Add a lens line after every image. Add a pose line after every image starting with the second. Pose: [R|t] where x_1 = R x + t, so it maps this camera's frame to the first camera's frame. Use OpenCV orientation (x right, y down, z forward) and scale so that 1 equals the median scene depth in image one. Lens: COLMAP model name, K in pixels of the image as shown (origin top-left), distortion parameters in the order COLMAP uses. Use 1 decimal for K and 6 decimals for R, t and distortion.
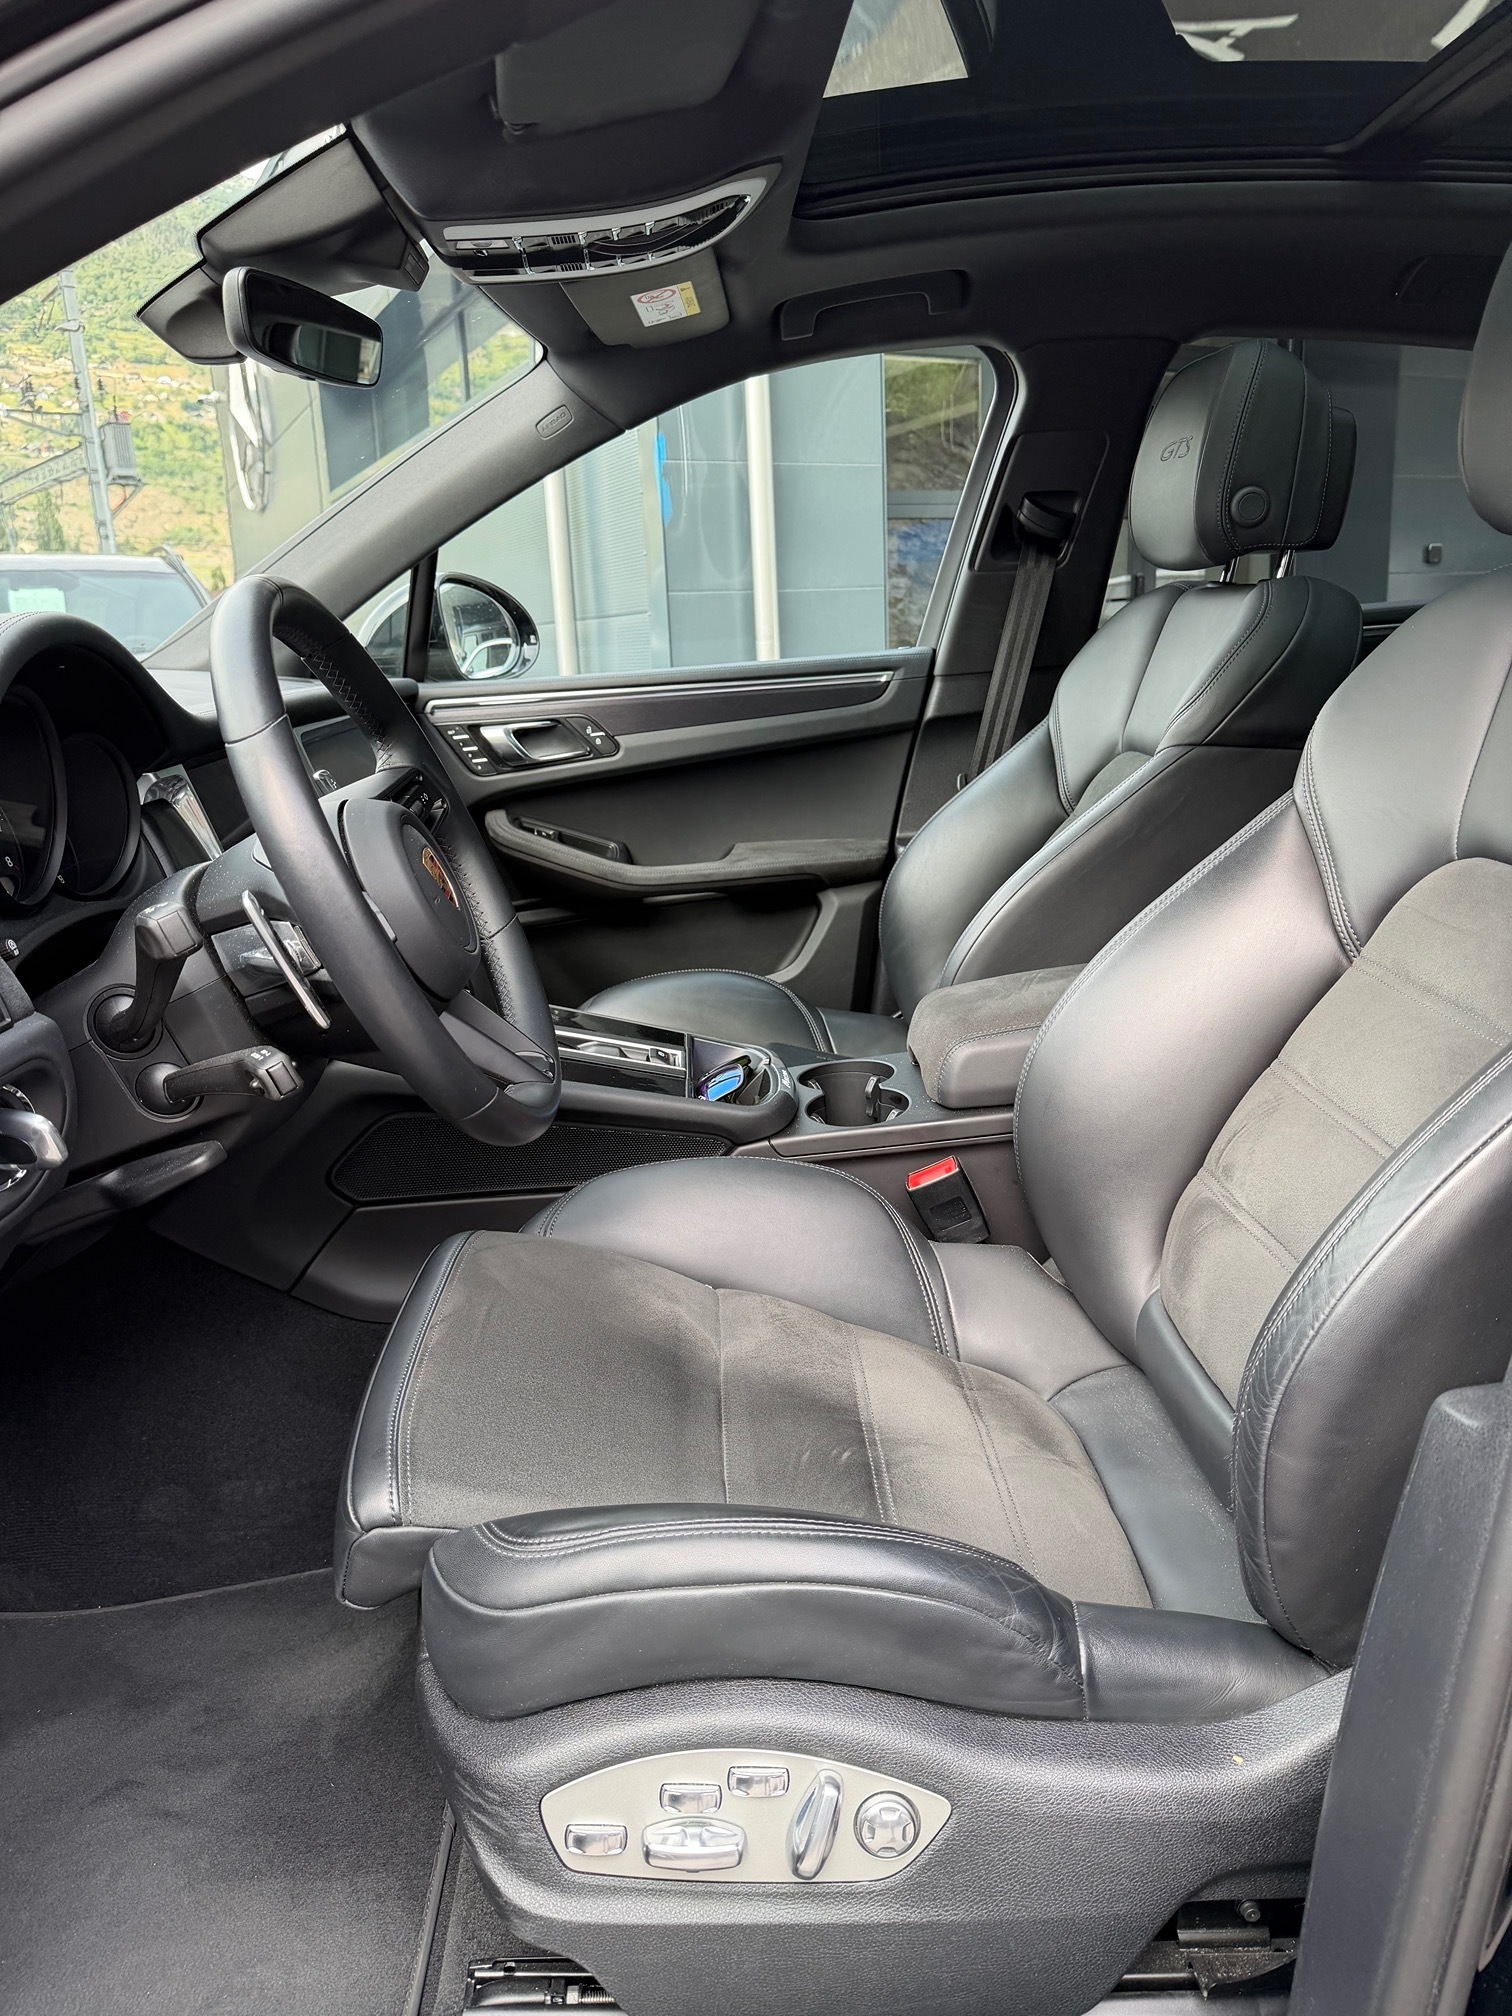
lens RADIAL K [[1435.7, 0, 764.4], [0, 1435.7, 1007.7], [0, 0, 1]] dist [0.017162, -0.024039]
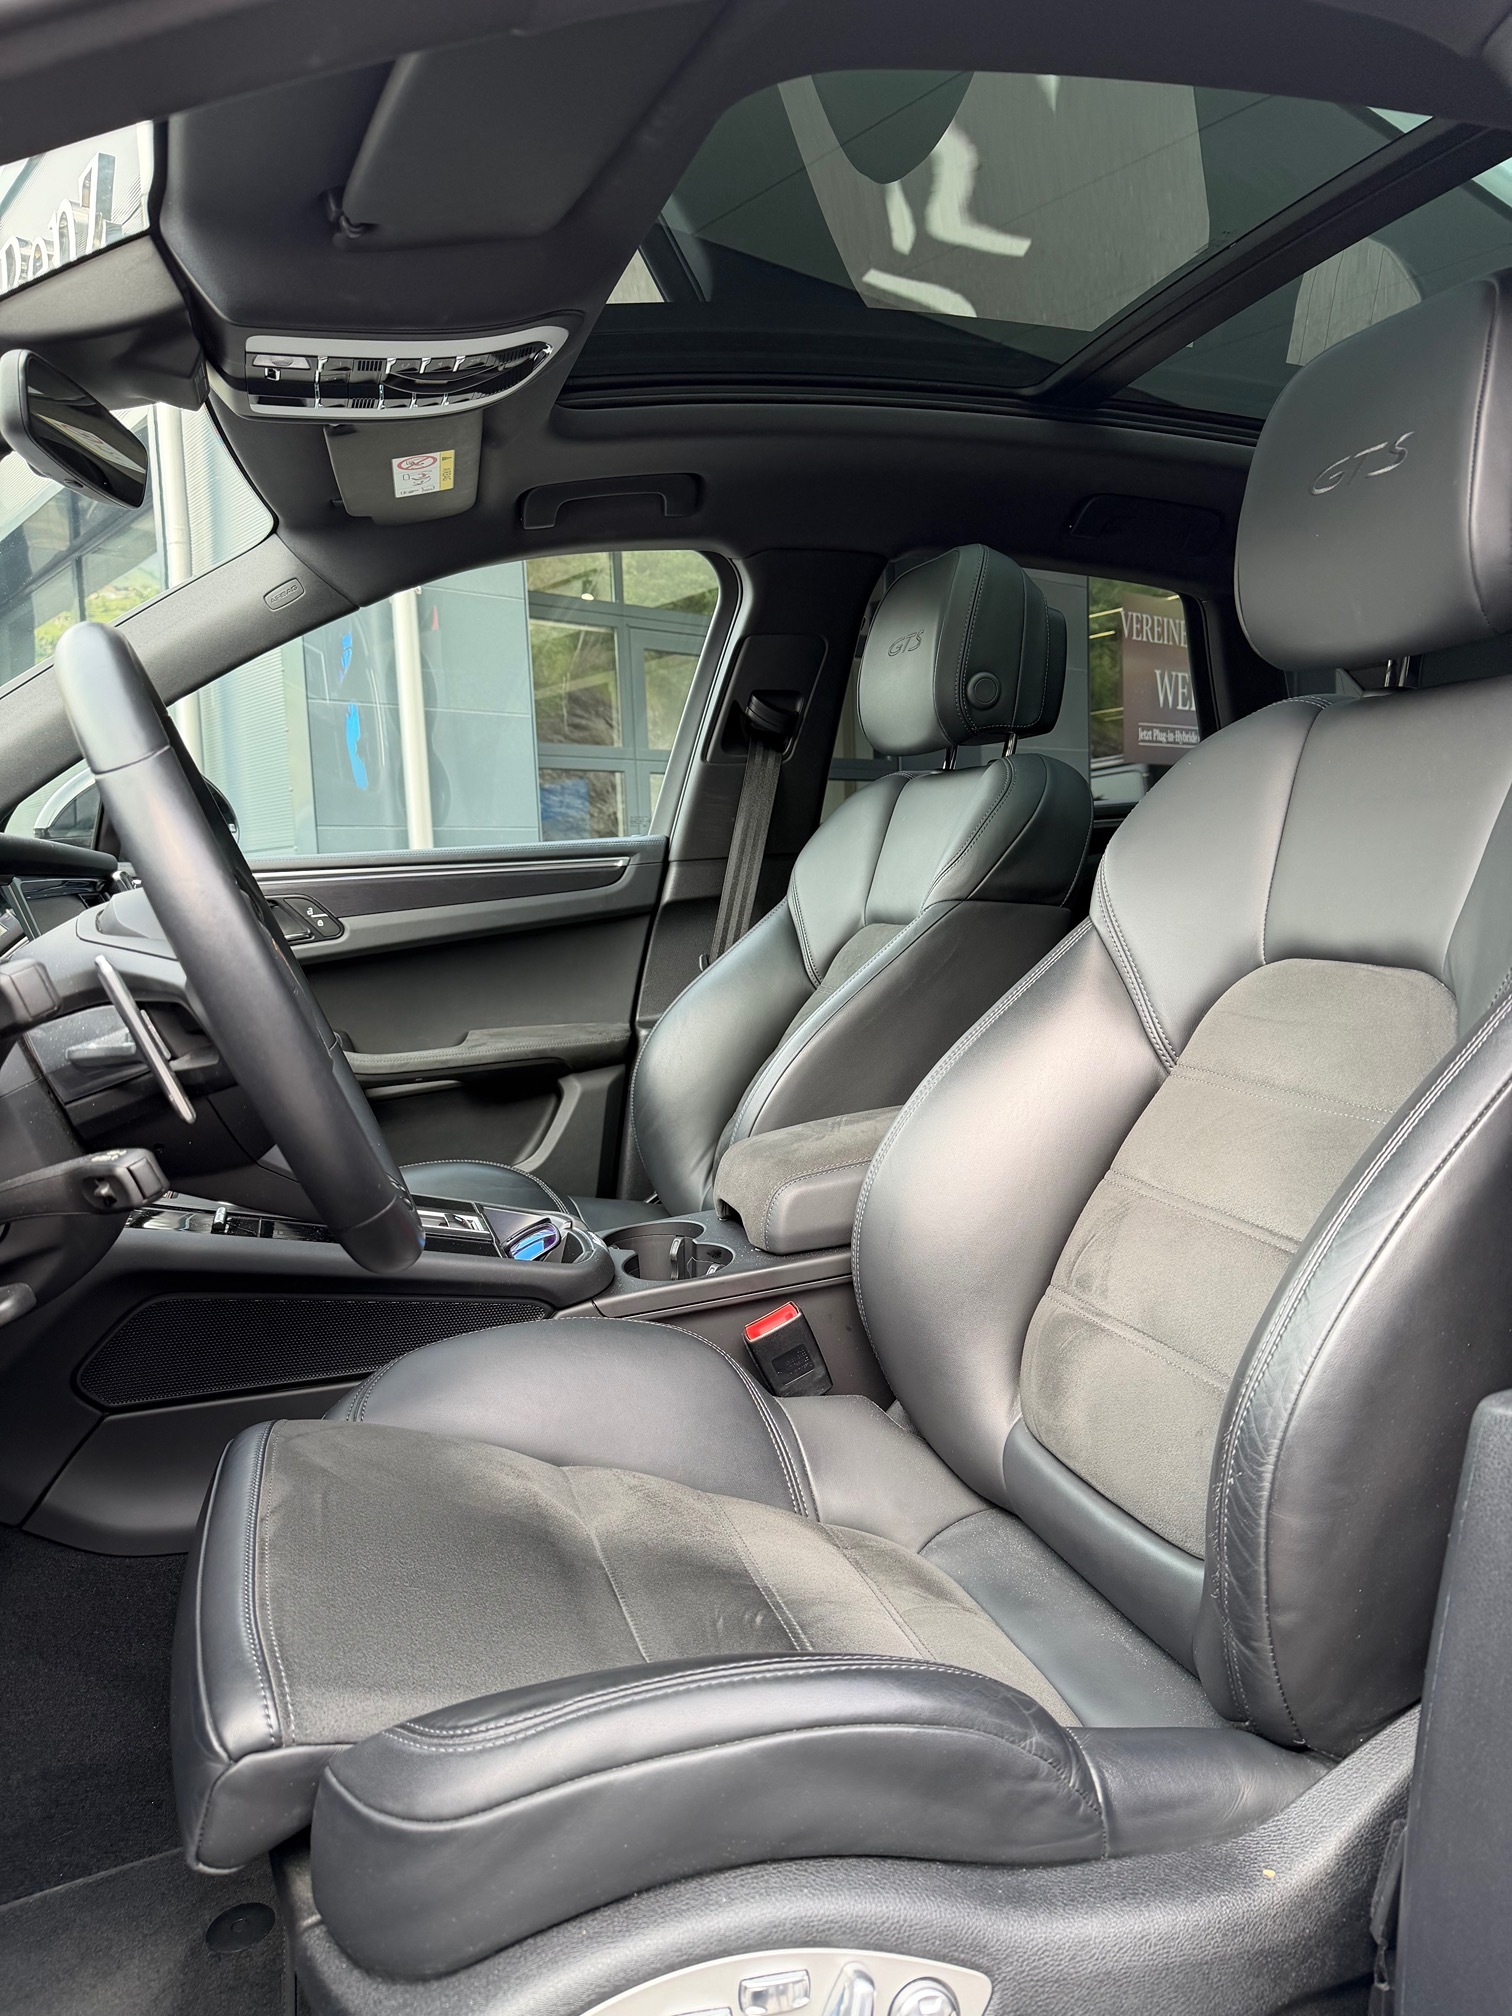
lens RADIAL K [[1435.7, 0, 749.5], [0, 1435.7, 1020.0], [0, 0, 1]] dist [0.017162, -0.024039]
pose [[0.967720, -0.017739, 0.251402, -0.129038], [0.060224, 0.984898, -0.162323, 0.071688], [-0.244725, 0.172223, 0.954174, 0.070345]]
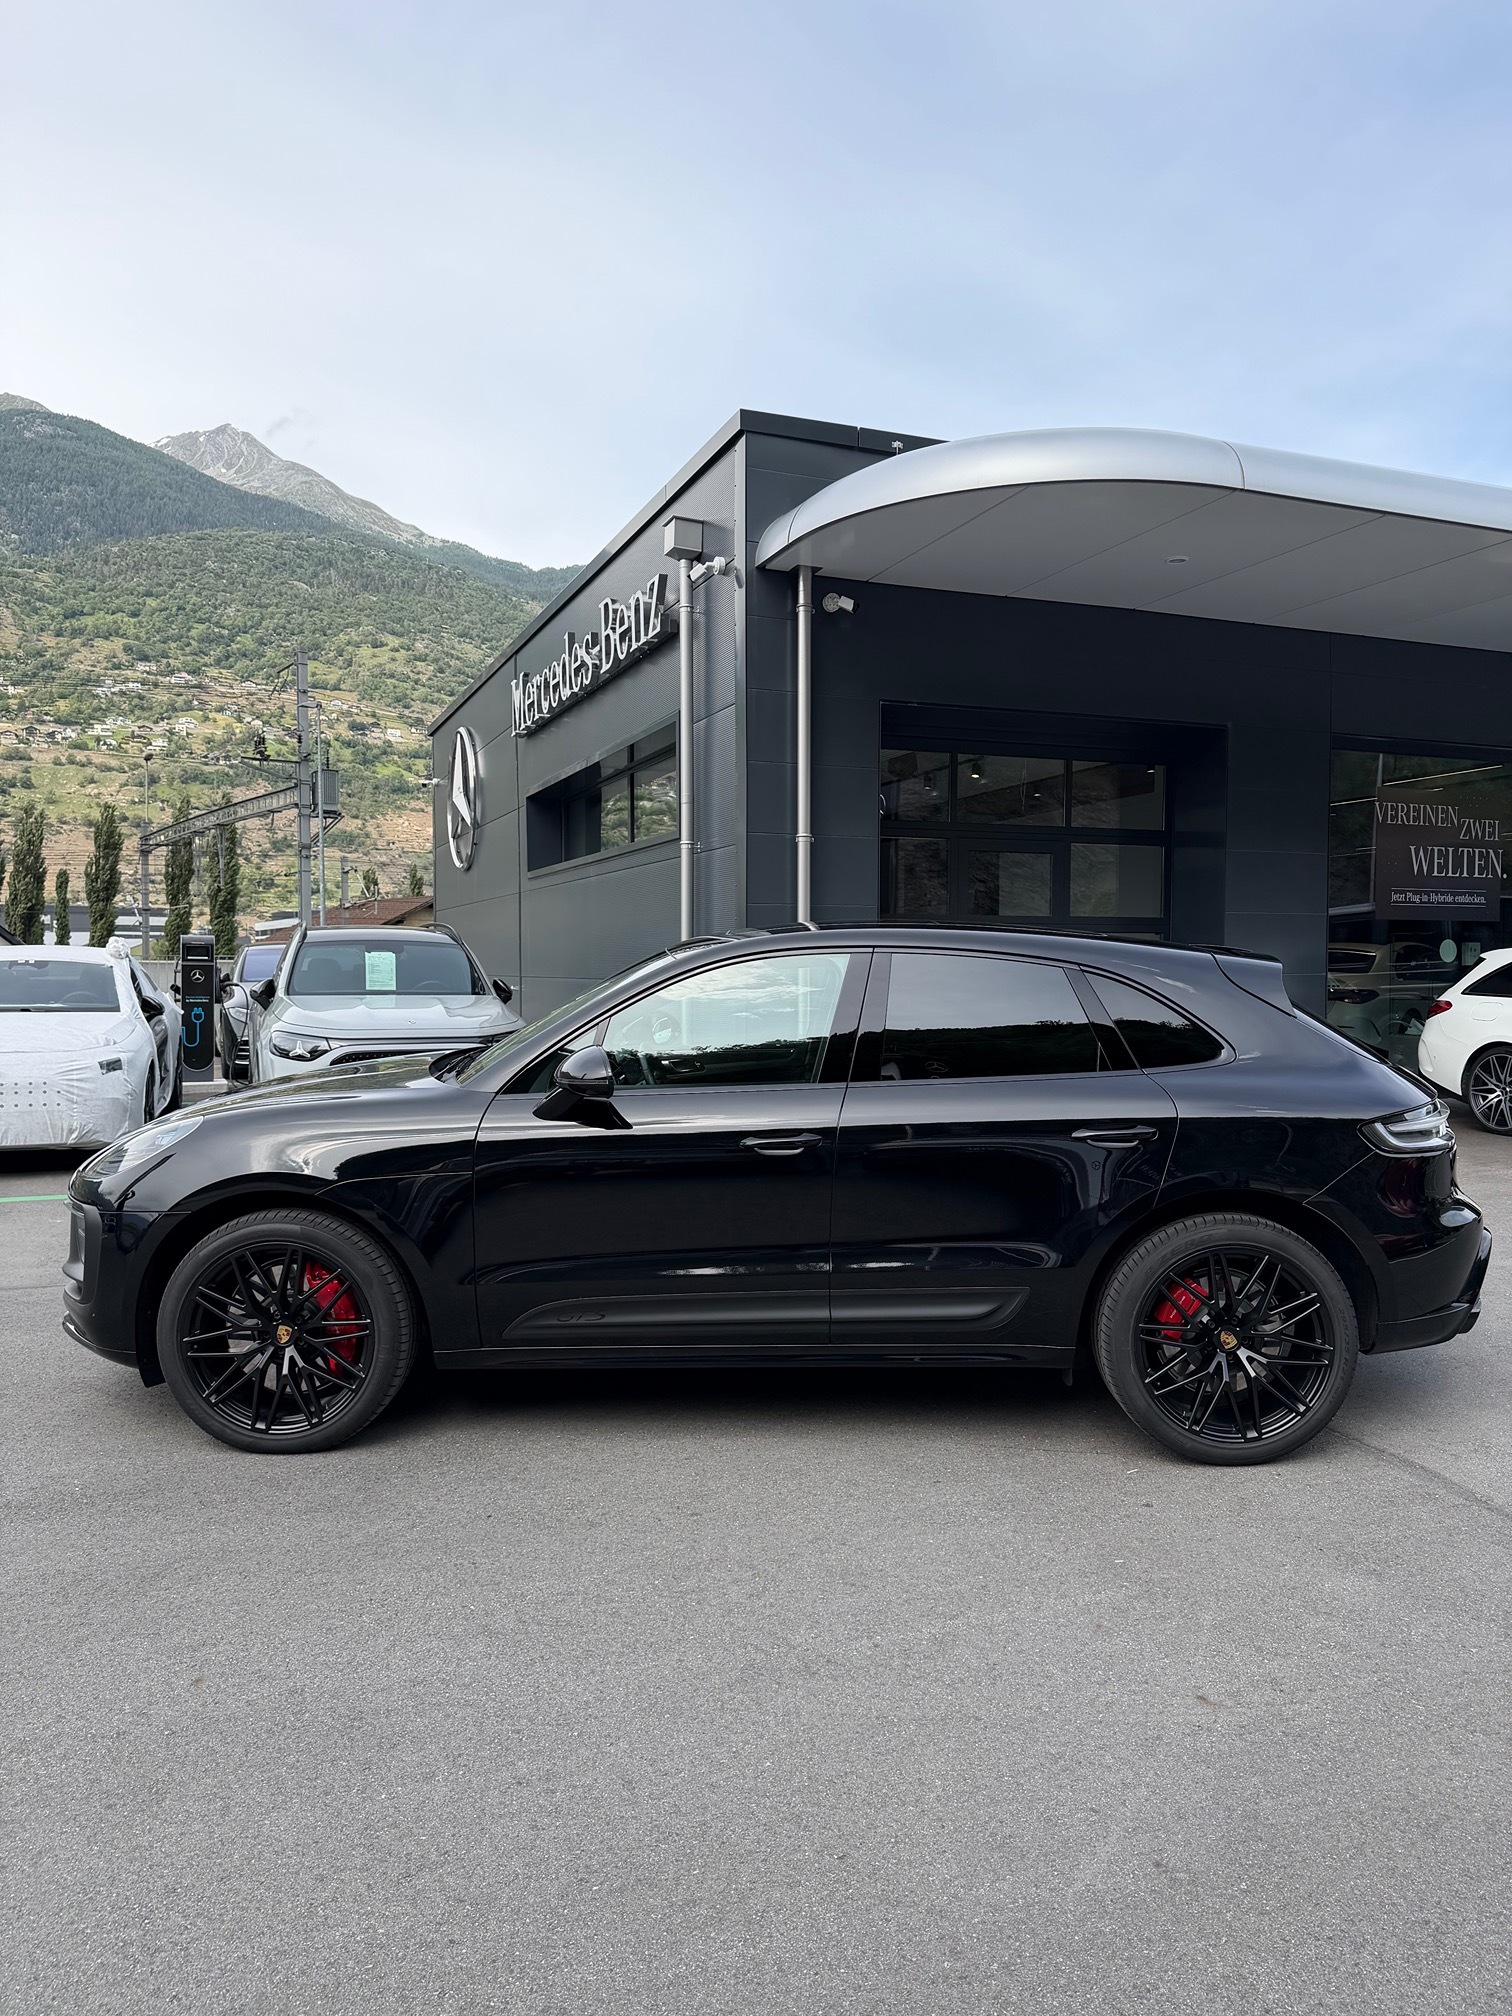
lens RADIAL K [[1435.7, 0, 763.9], [0, 1435.7, 1007.8], [0, 0, 1]] dist [0.017162, -0.024039]
pose [[0.996278, 0.049283, -0.070716, 0.281008], [-0.062969, 0.976377, -0.206694, 0.389773], [0.058859, 0.210378, 0.975847, -2.466974]]
